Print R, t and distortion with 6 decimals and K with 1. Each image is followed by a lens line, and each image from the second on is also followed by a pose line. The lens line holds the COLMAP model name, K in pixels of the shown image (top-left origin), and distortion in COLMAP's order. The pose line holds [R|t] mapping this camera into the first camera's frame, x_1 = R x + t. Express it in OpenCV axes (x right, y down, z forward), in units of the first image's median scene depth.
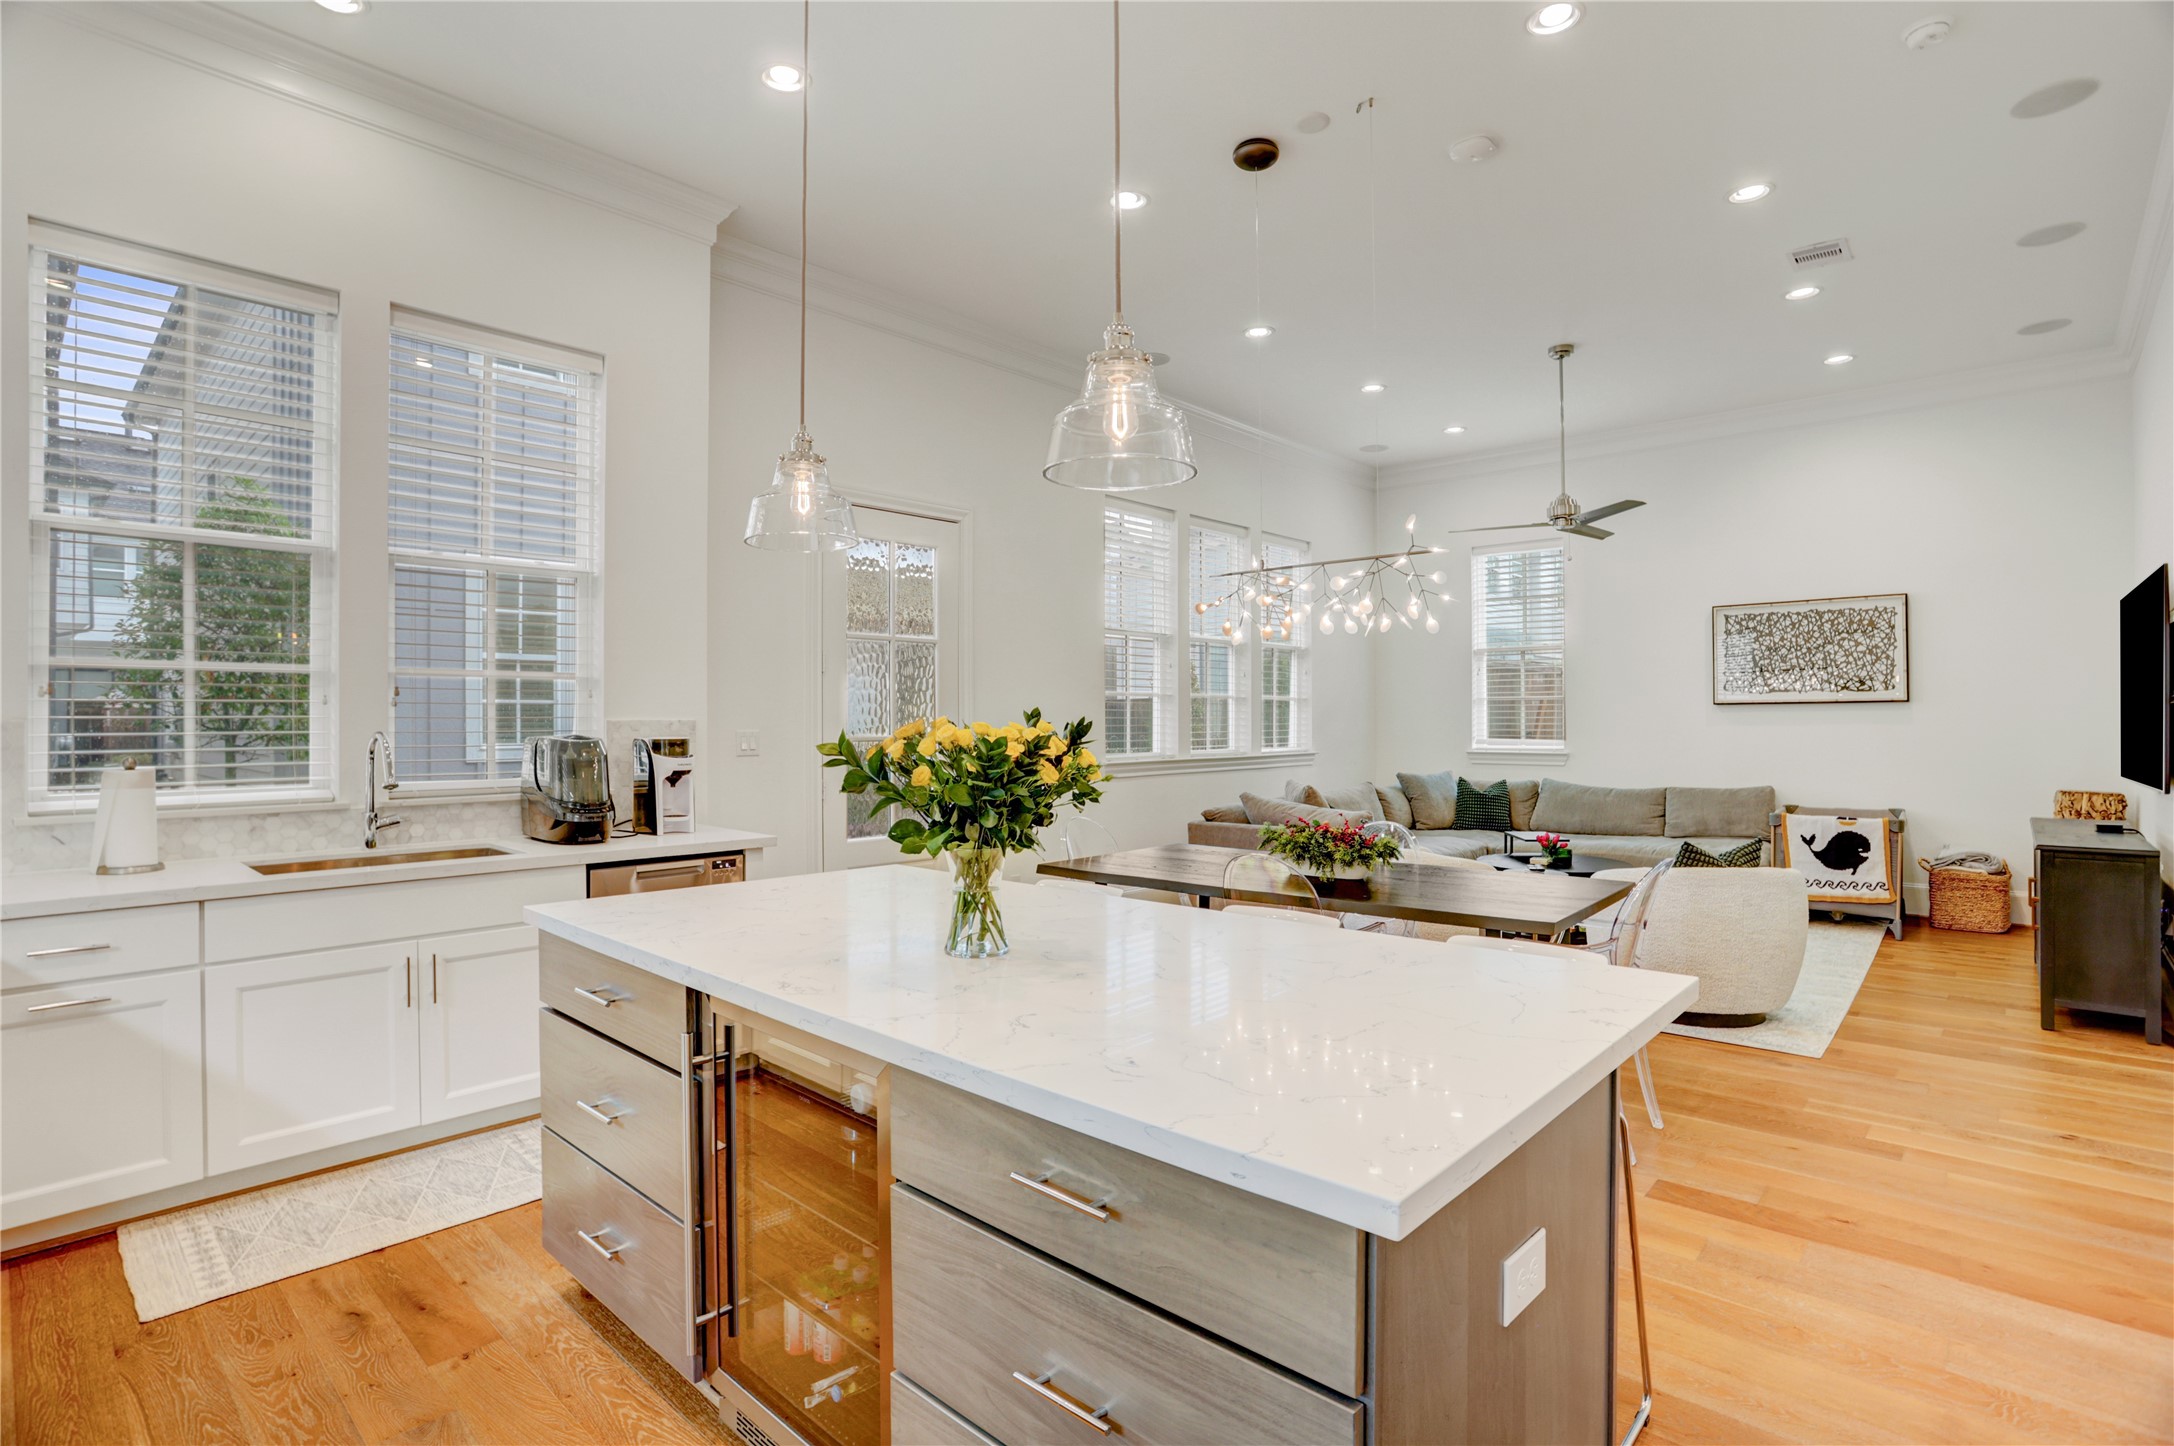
lens RADIAL K [[1035.4, 0, 1087.0], [0, 1035.4, 723.0], [0, 0, 1]] dist [-0.017893, 0.000396]
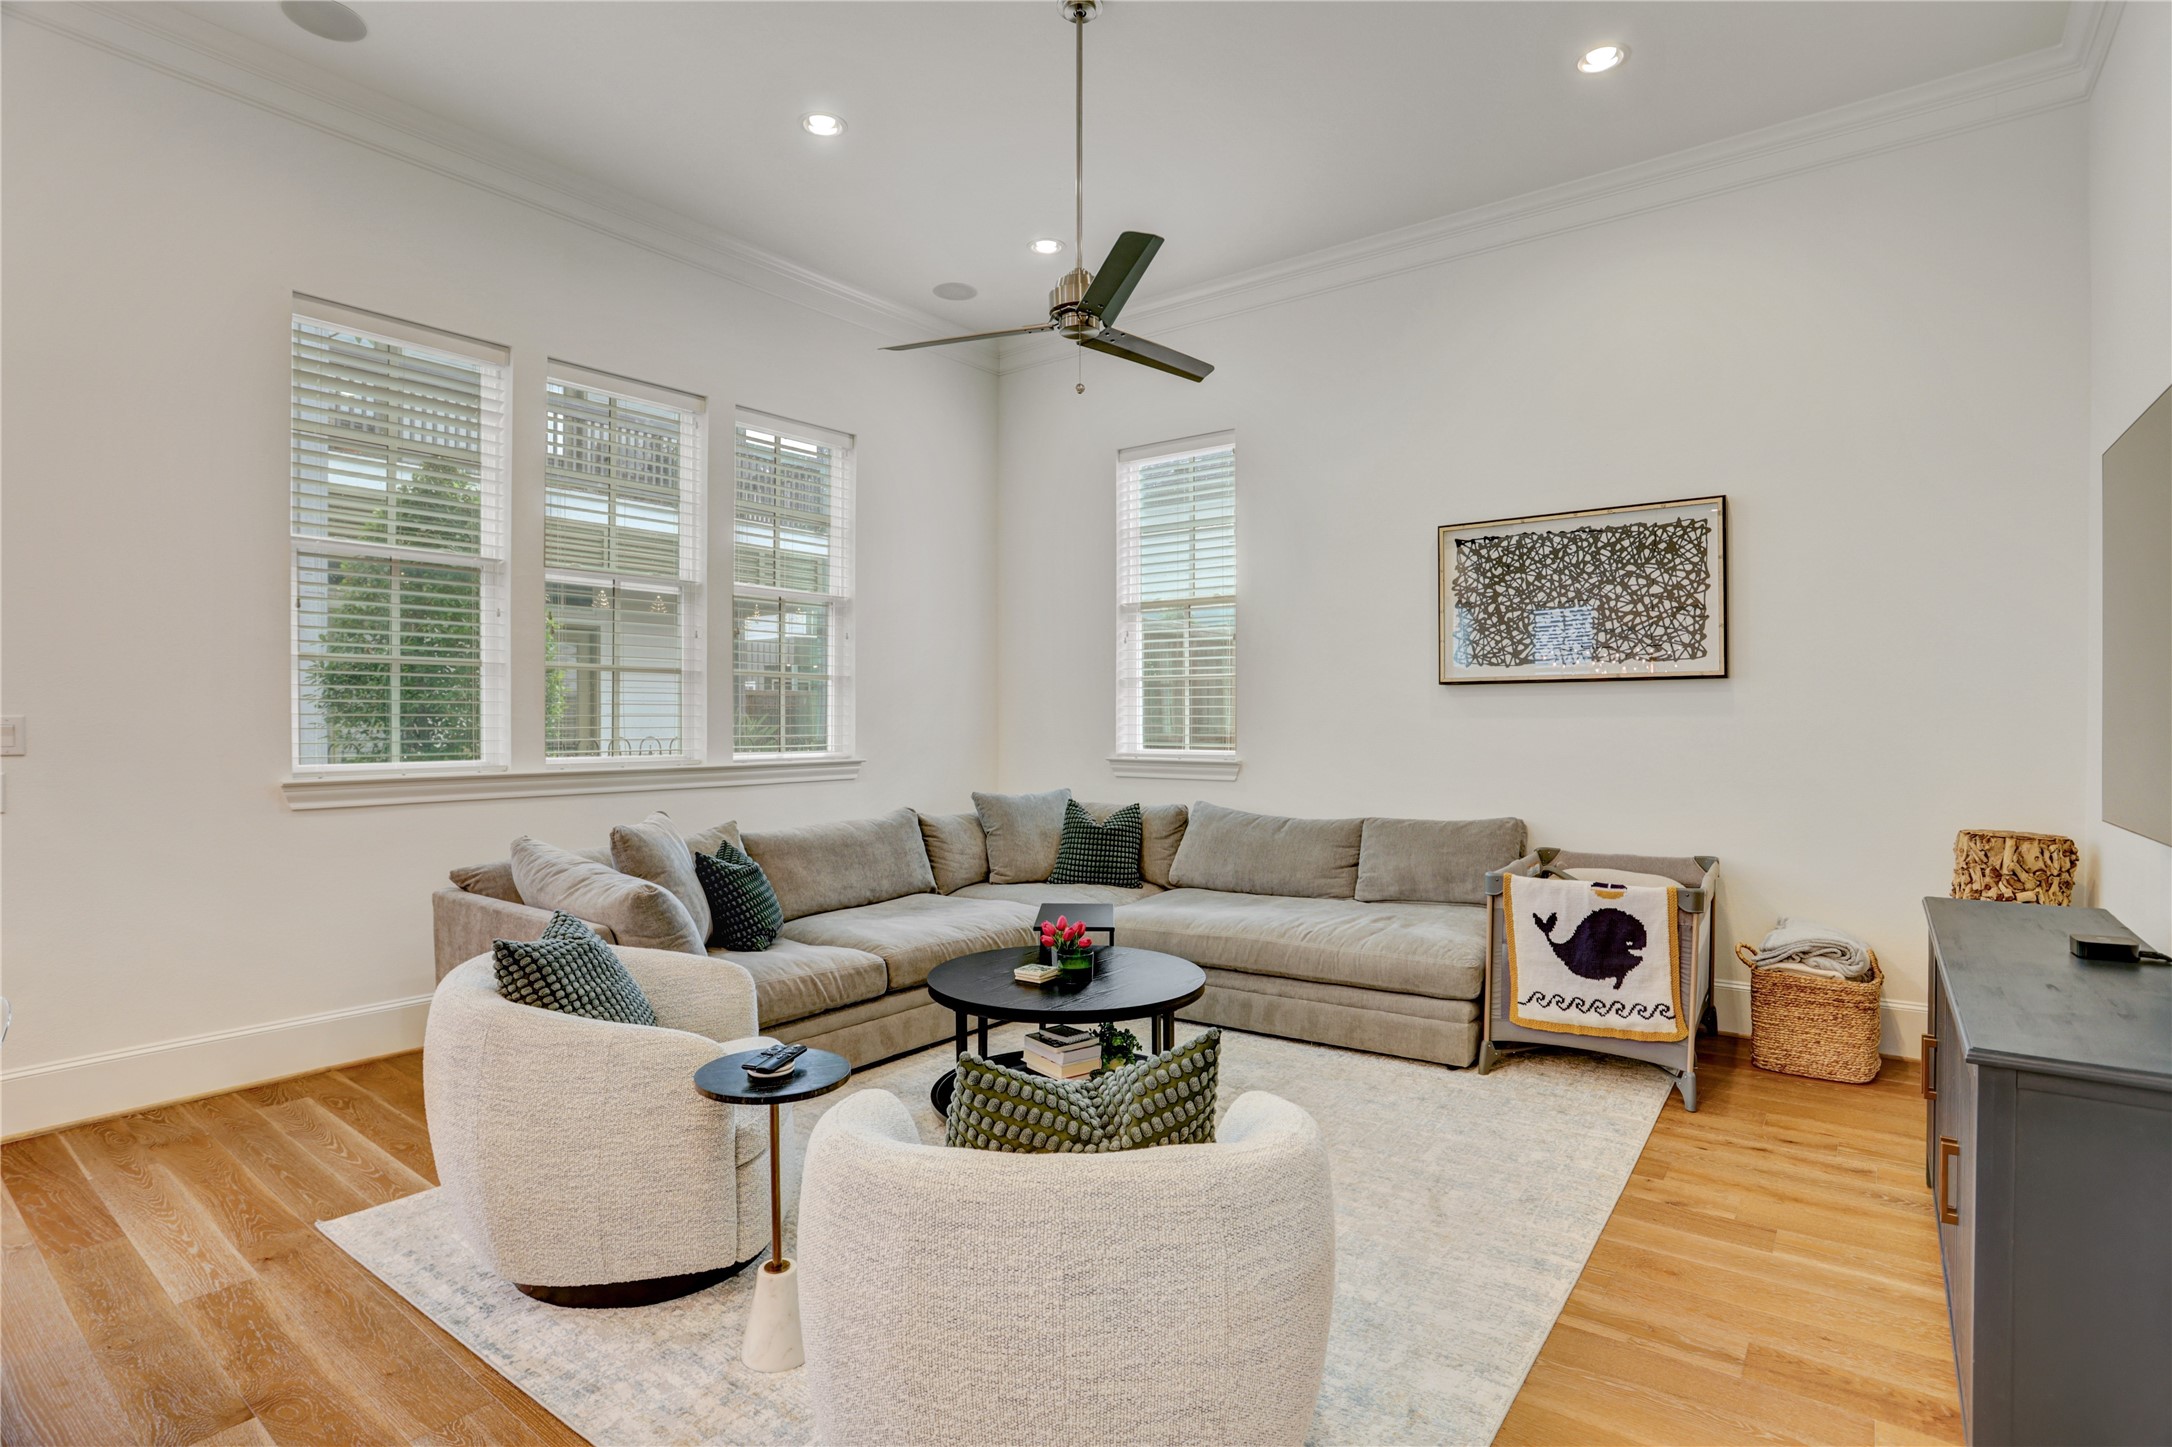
lens RADIAL K [[1059.8, 0, 1088.9], [0, 1059.8, 737.6], [0, 0, 1]] dist [-0.024078, 0.000109]
pose [[0.995829, -0.000111, 0.091234, 0.377073], [-0.001529, 0.999839, 0.017903, 0.003565], [-0.091222, -0.017968, 0.995669, 0.424666]]
